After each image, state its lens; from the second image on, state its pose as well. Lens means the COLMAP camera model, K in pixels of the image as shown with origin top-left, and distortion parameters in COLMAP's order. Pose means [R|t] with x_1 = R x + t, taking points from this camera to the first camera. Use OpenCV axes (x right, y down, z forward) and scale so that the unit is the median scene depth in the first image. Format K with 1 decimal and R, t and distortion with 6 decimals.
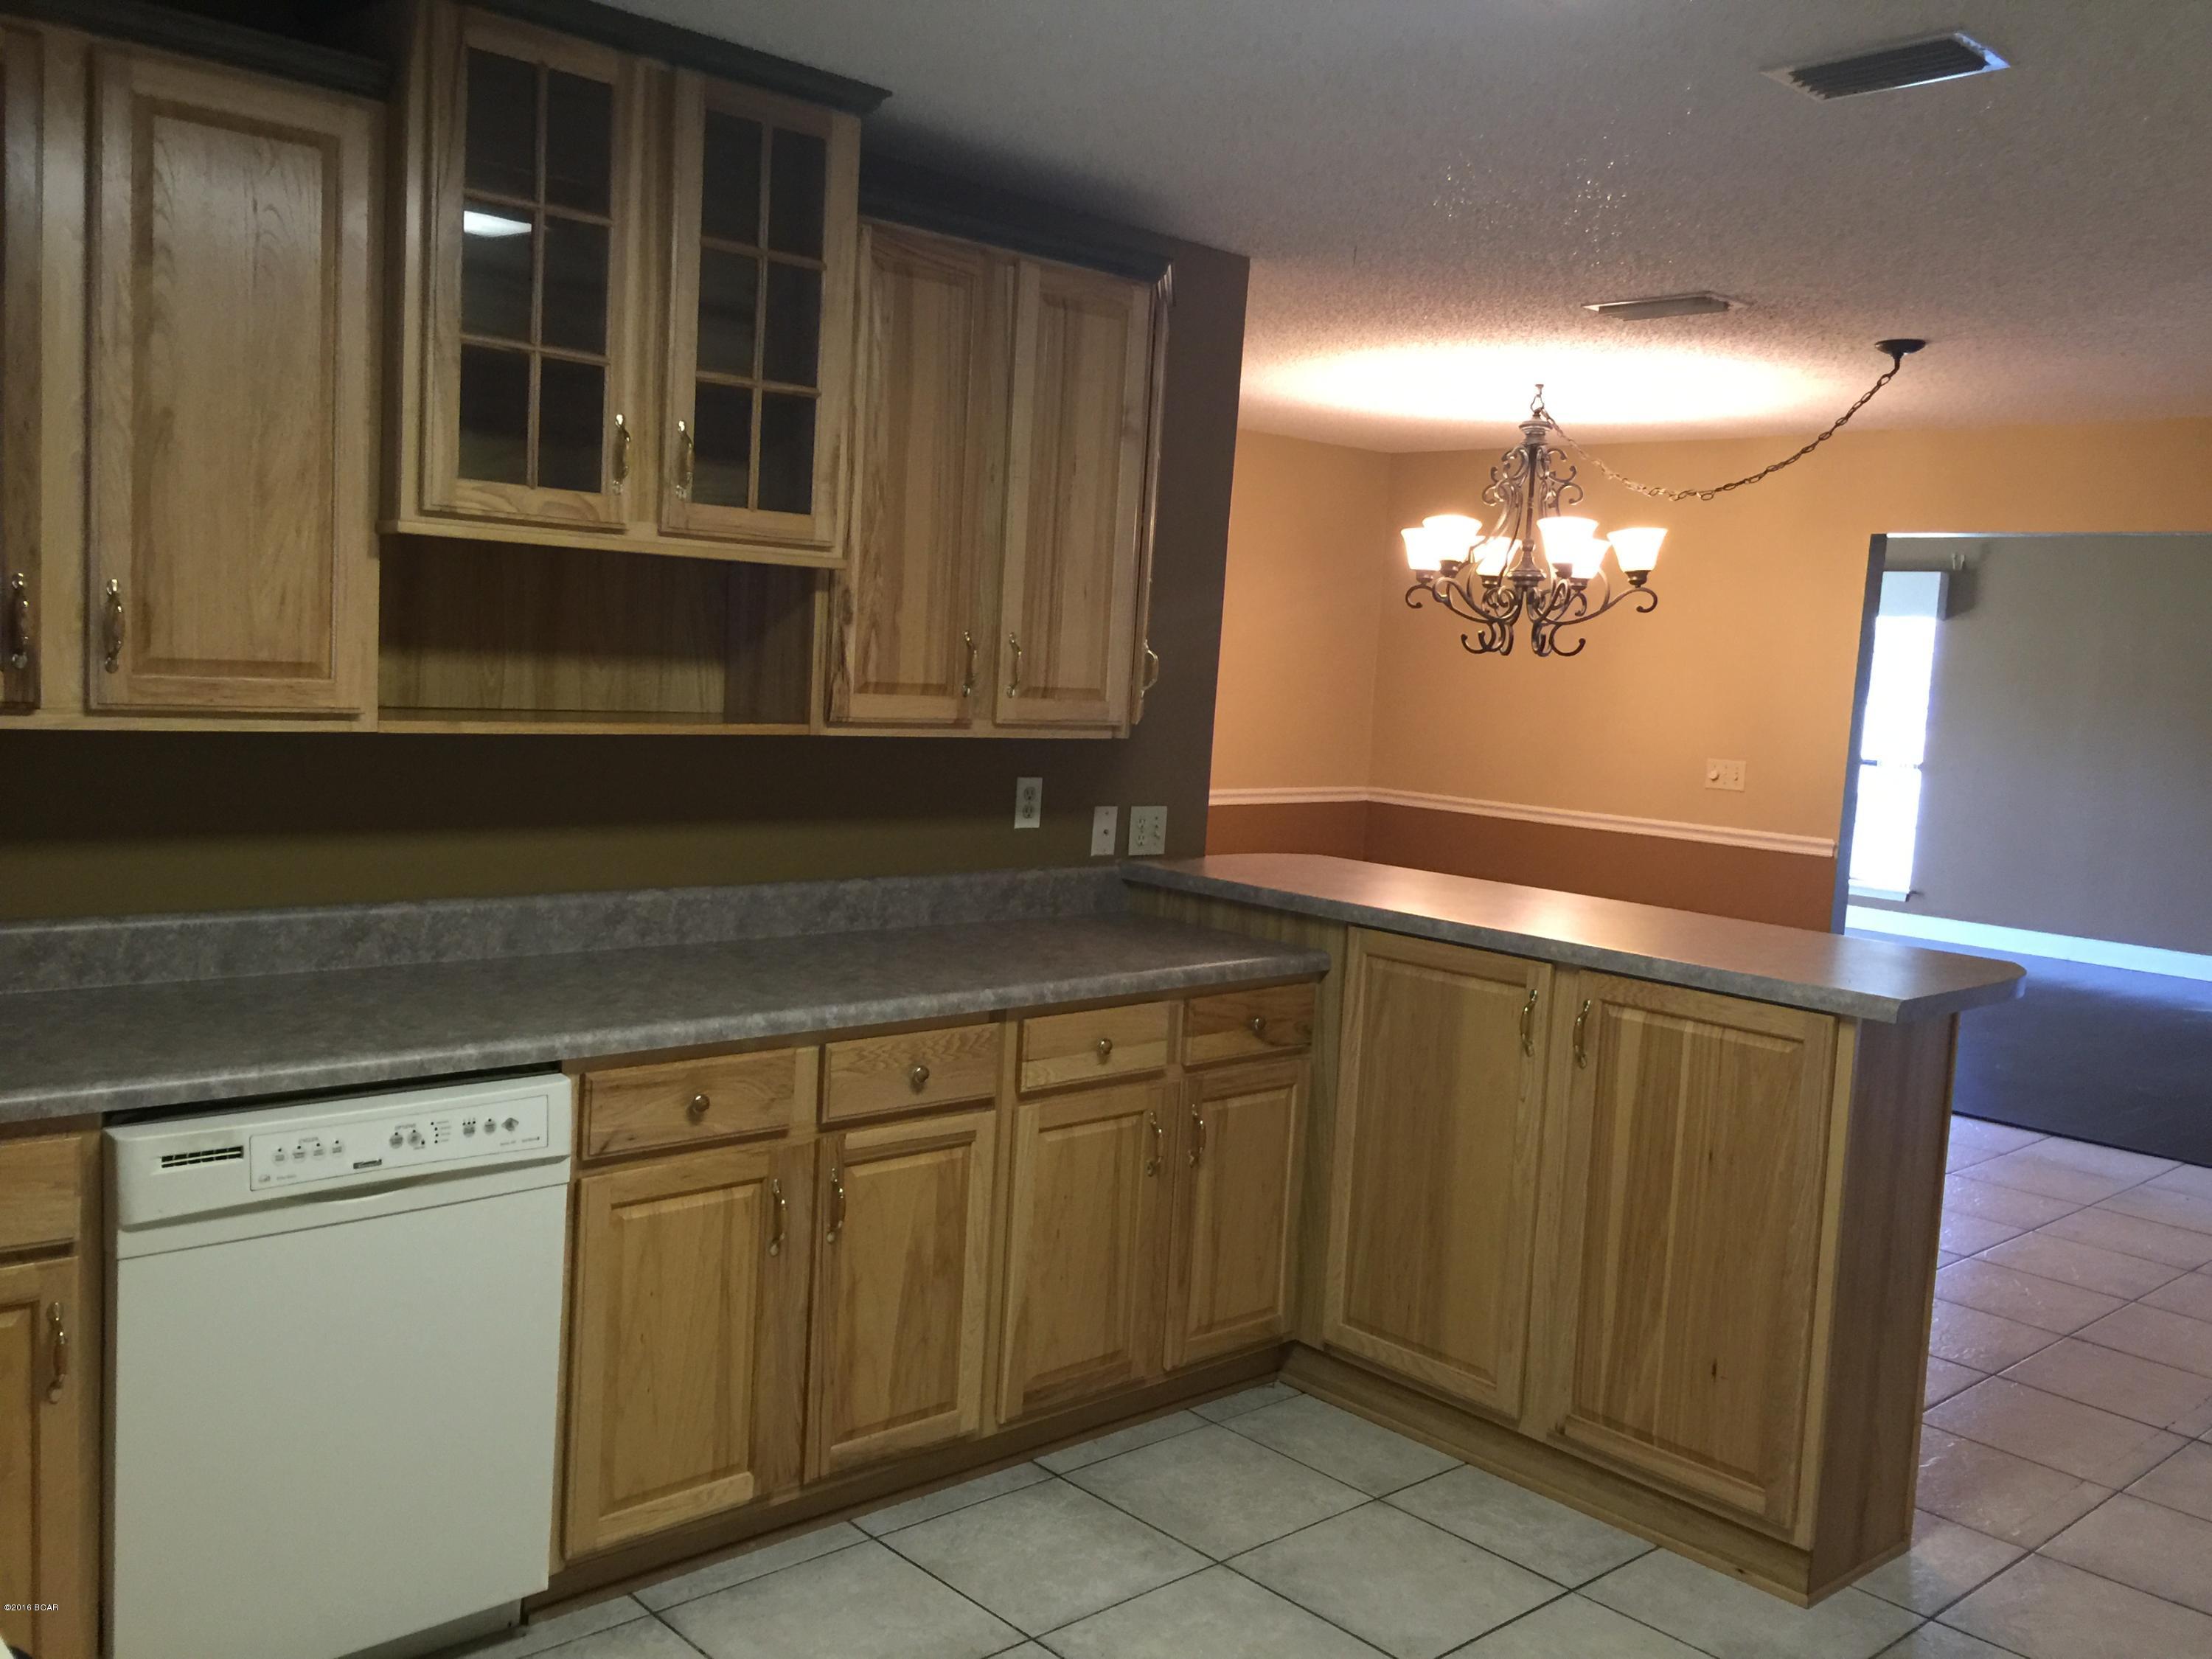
lens RADIAL K [[1900.0, 0, 1085.4], [0, 1900.0, 830.1], [0, 0, 1]] dist [0.065231, -0.080763]
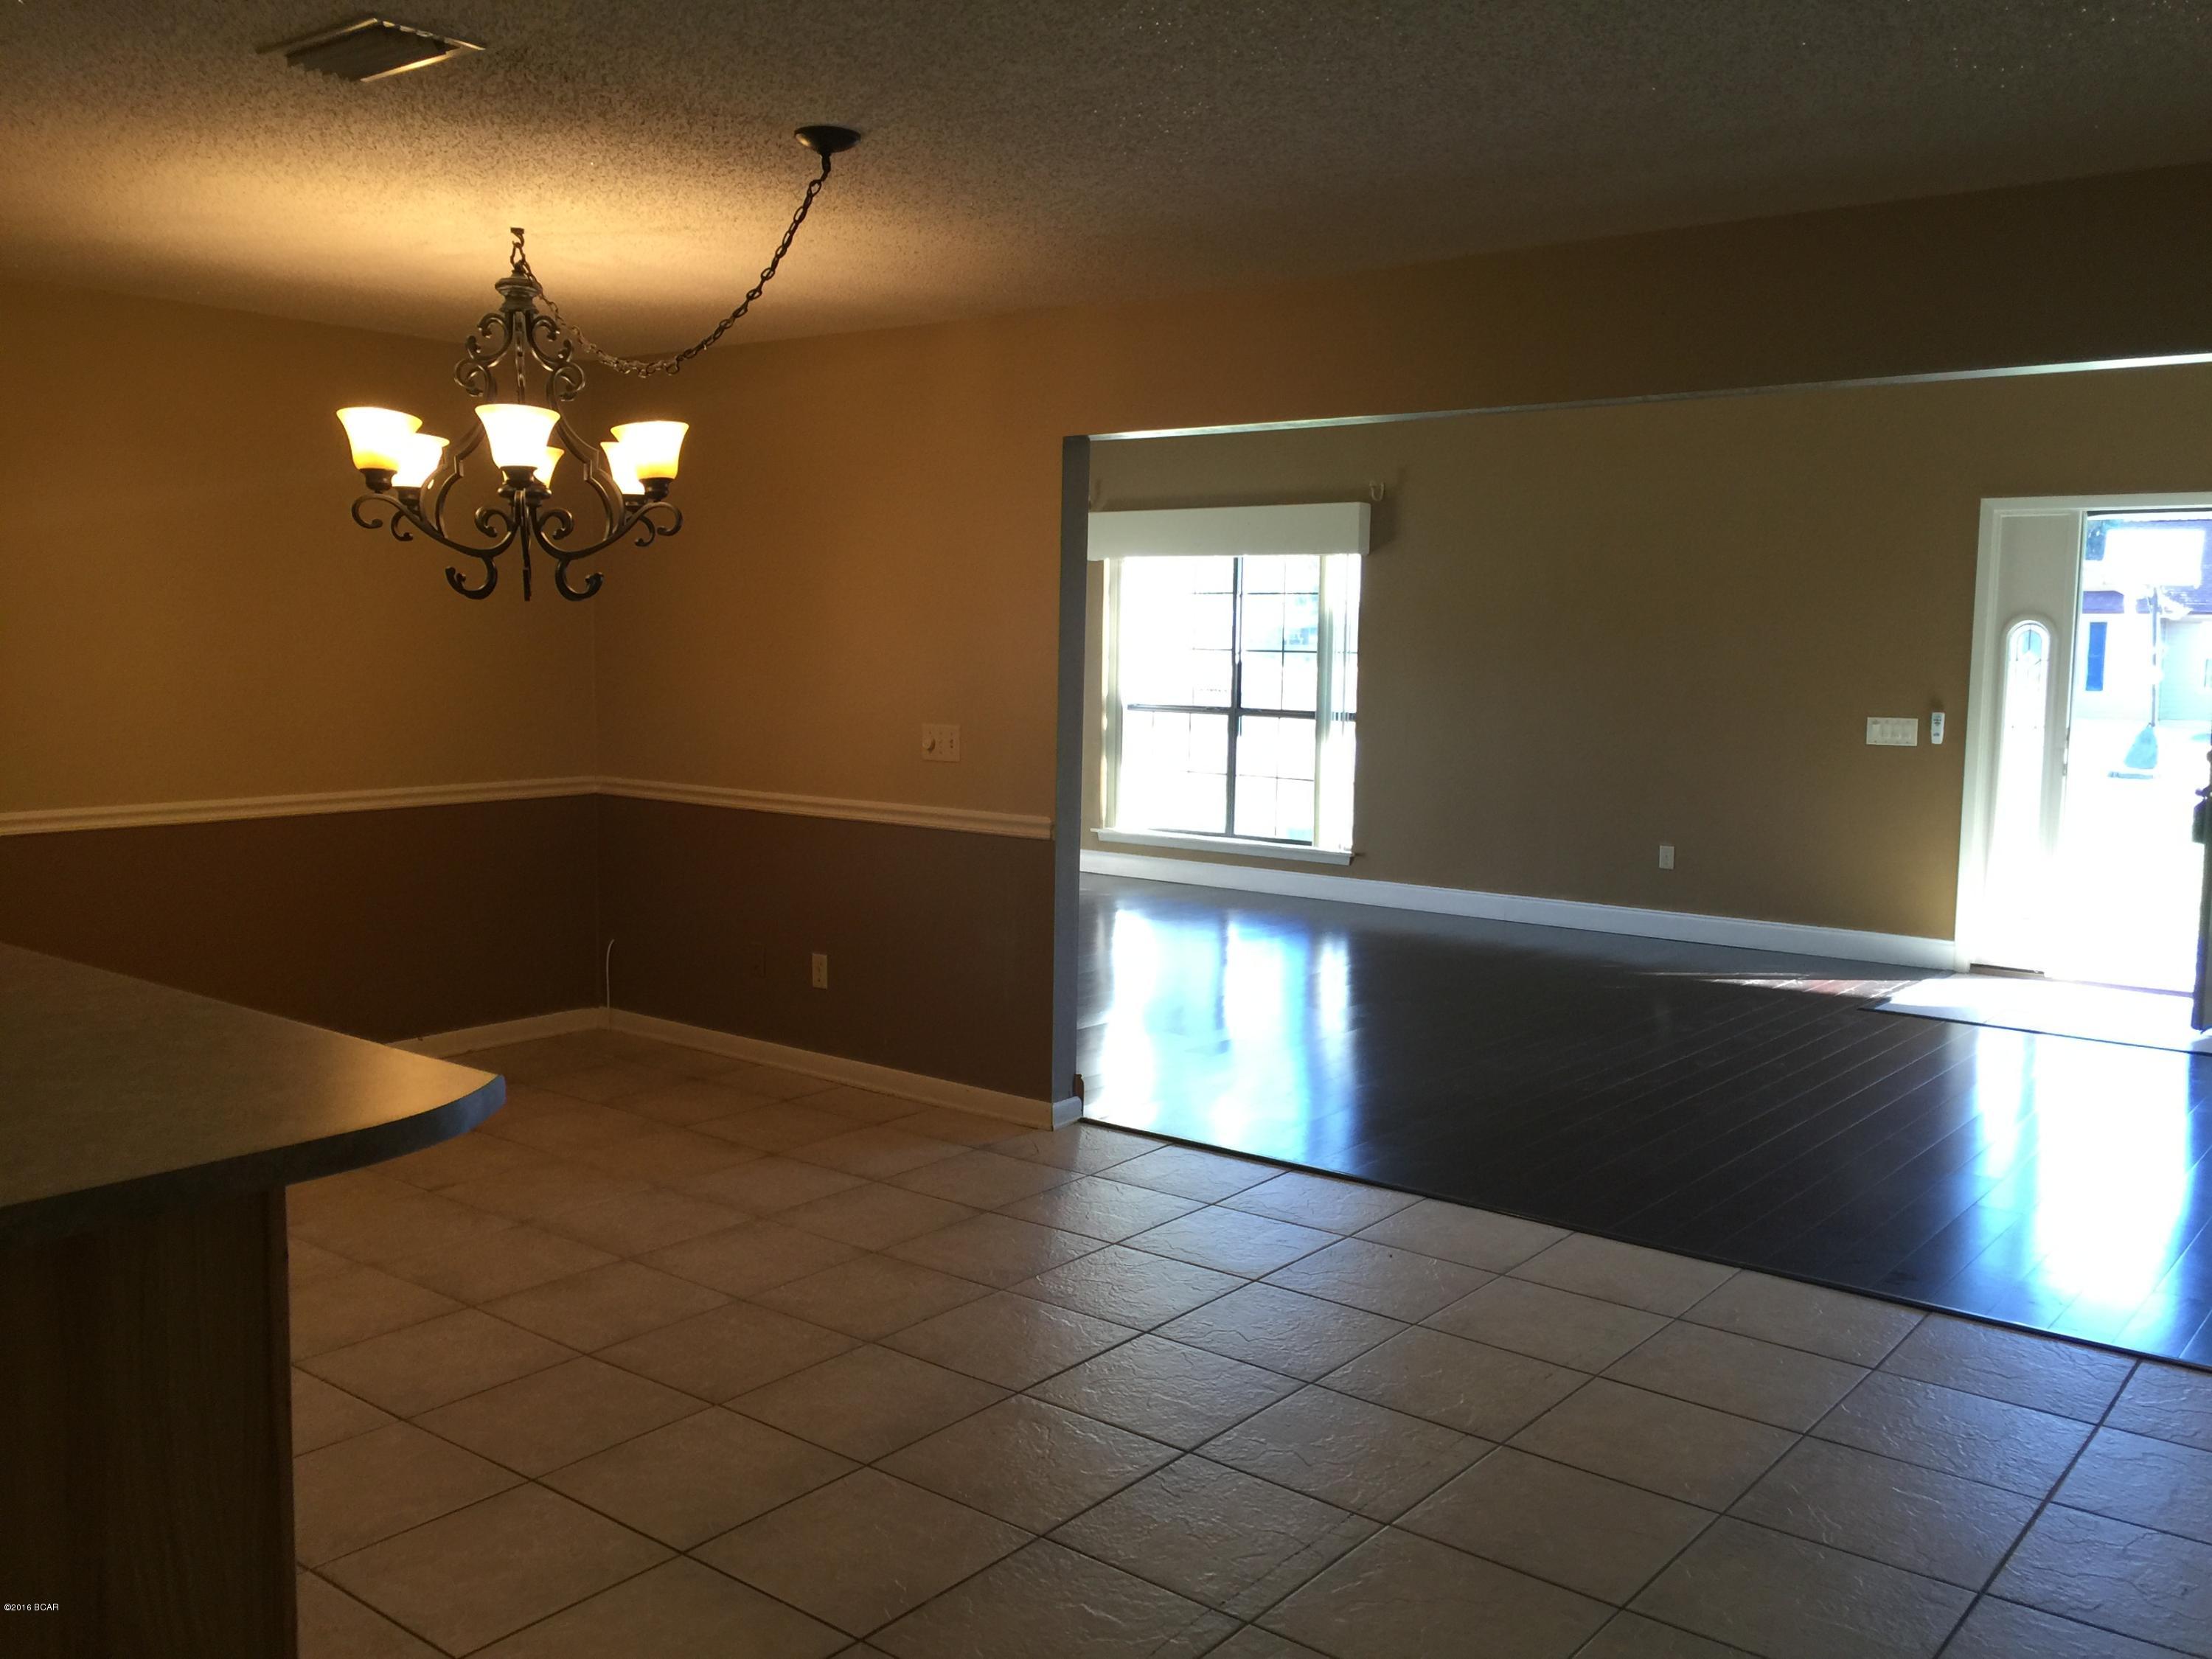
lens RADIAL K [[1900.0, 0, 1076.6], [0, 1900.0, 816.4], [0, 0, 1]] dist [0.065231, -0.080763]
pose [[0.987616, -0.054782, 0.147017, 0.534920], [0.053973, 0.998497, 0.009487, -0.004424], [-0.147315, -0.001434, 0.989089, 0.383374]]
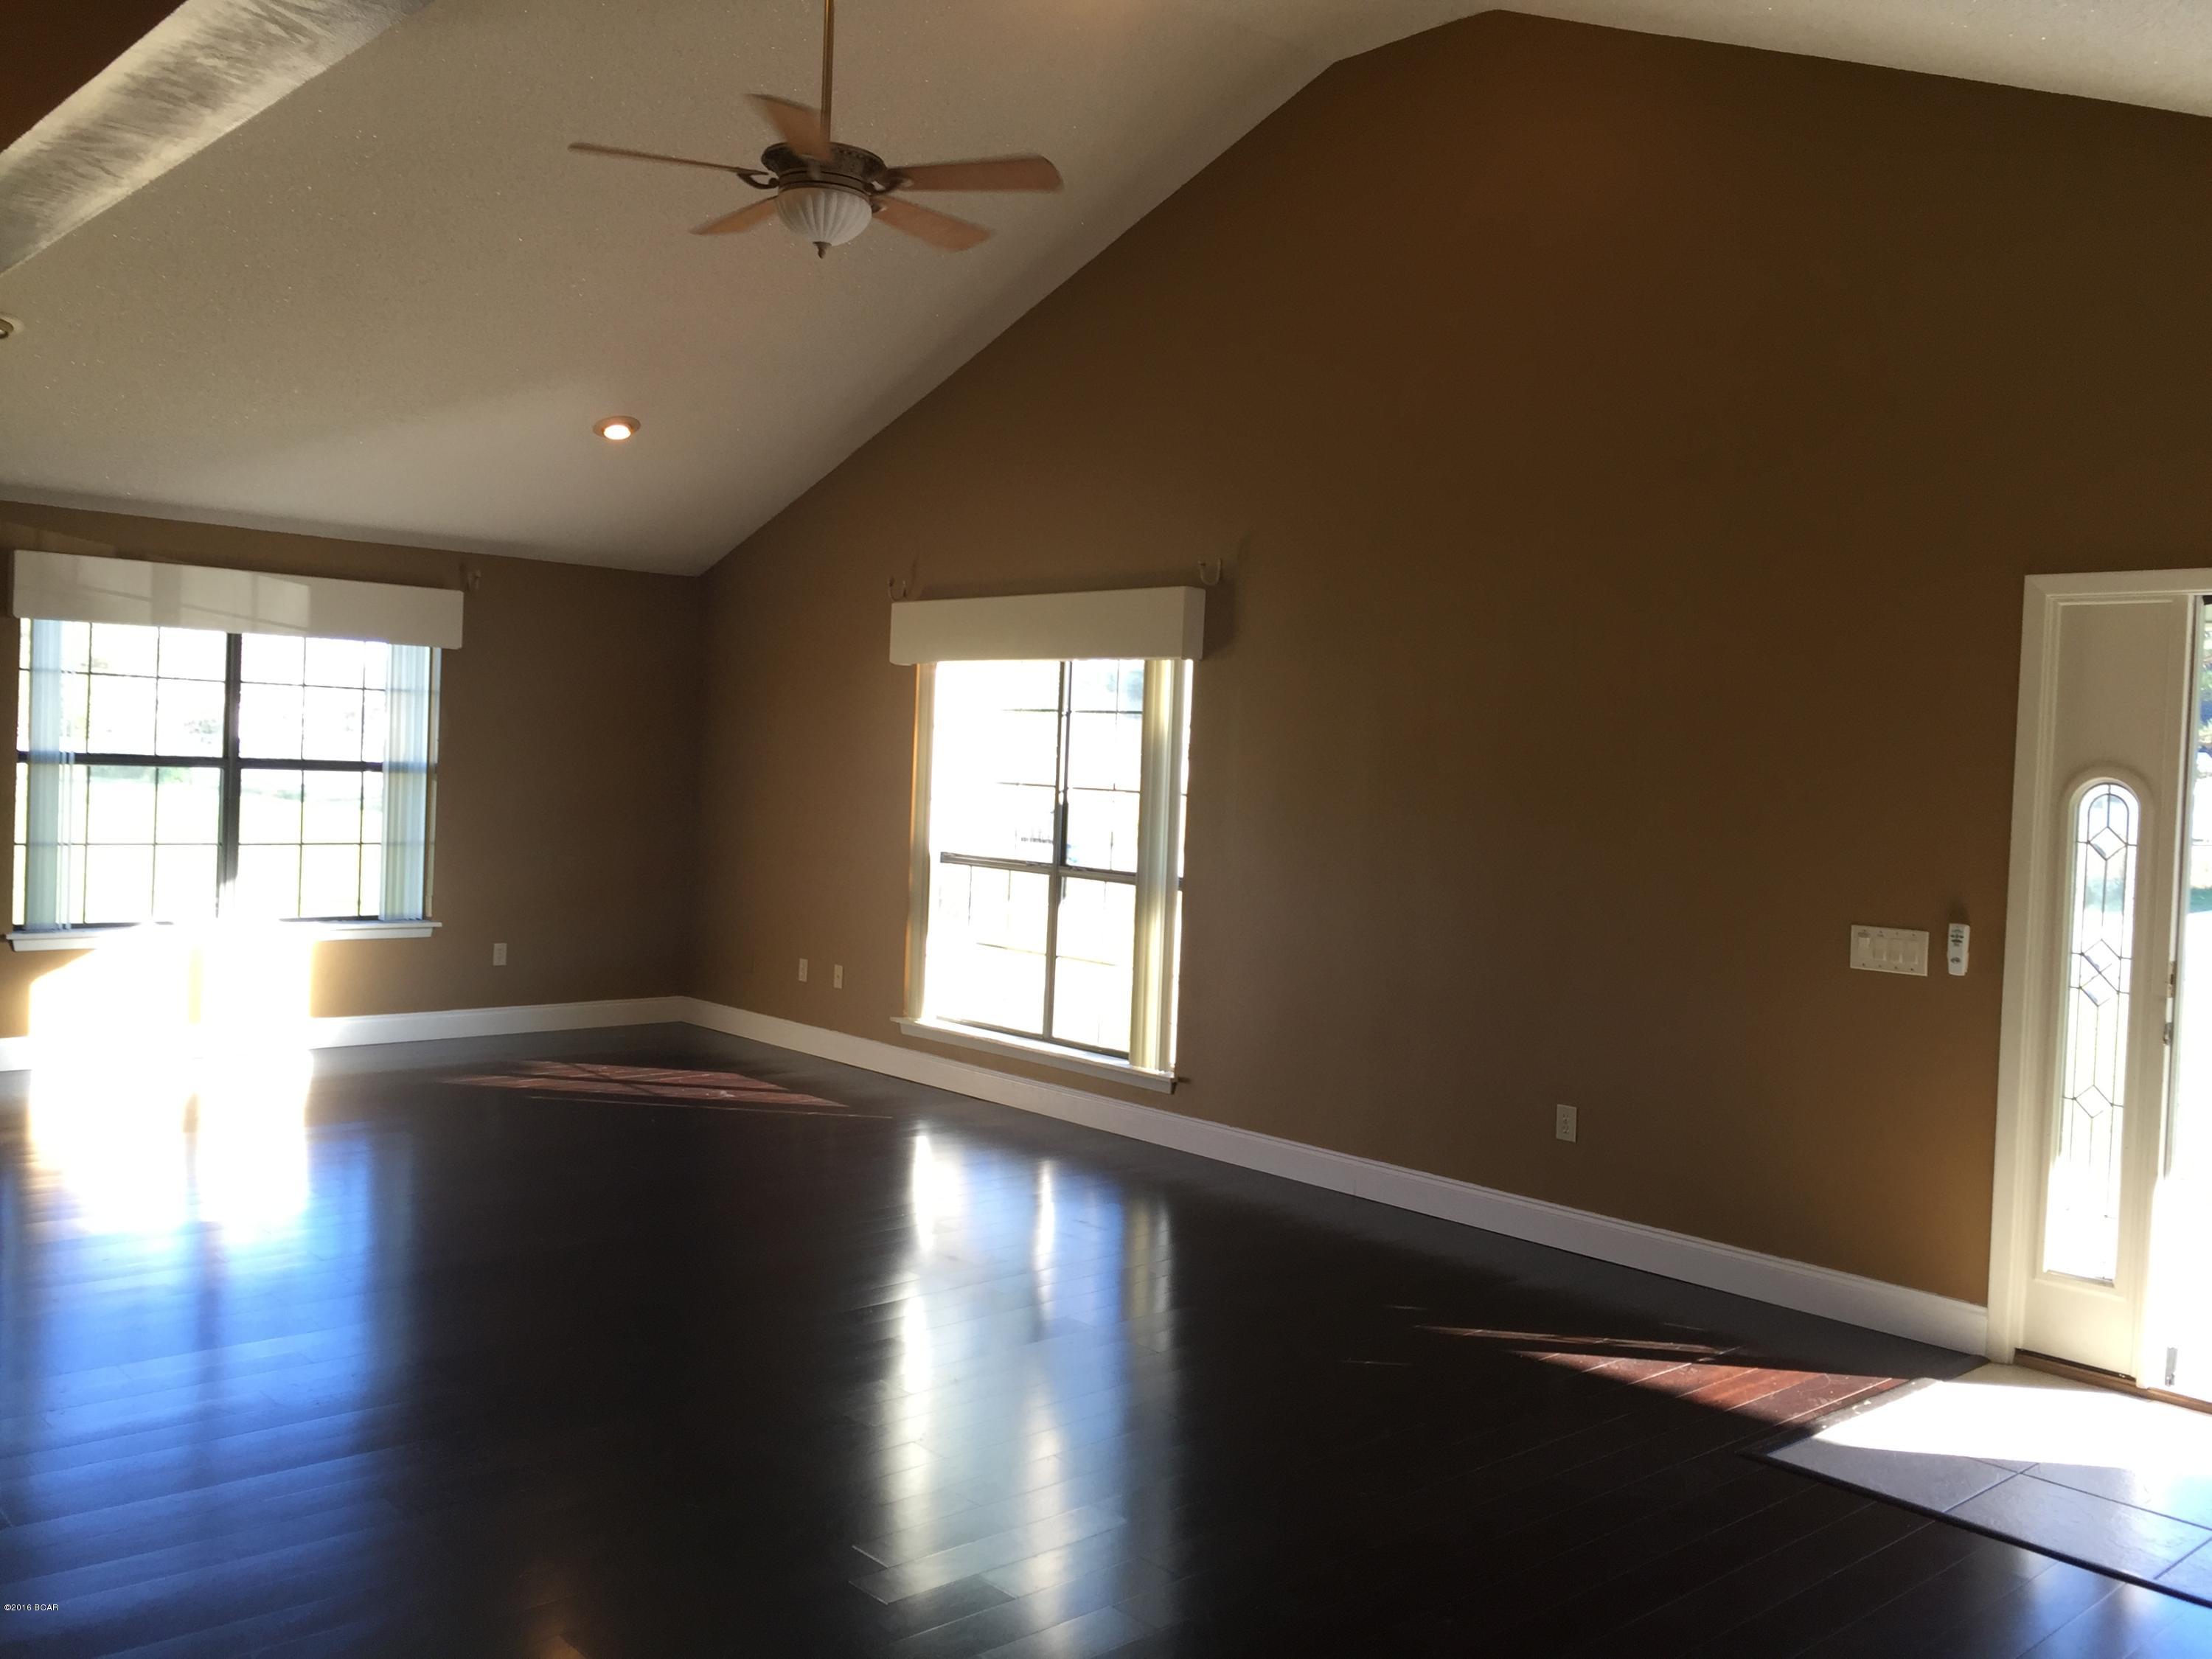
lens RADIAL K [[1900.0, 0, 1096.1], [0, 1900.0, 795.9], [0, 0, 1]] dist [0.065231, -0.080763]
pose [[0.999873, -0.015909, 0.000175, 1.290000], [0.015881, 0.997330, -0.071282, -0.055884], [0.000960, 0.071275, 0.997456, 1.121116]]
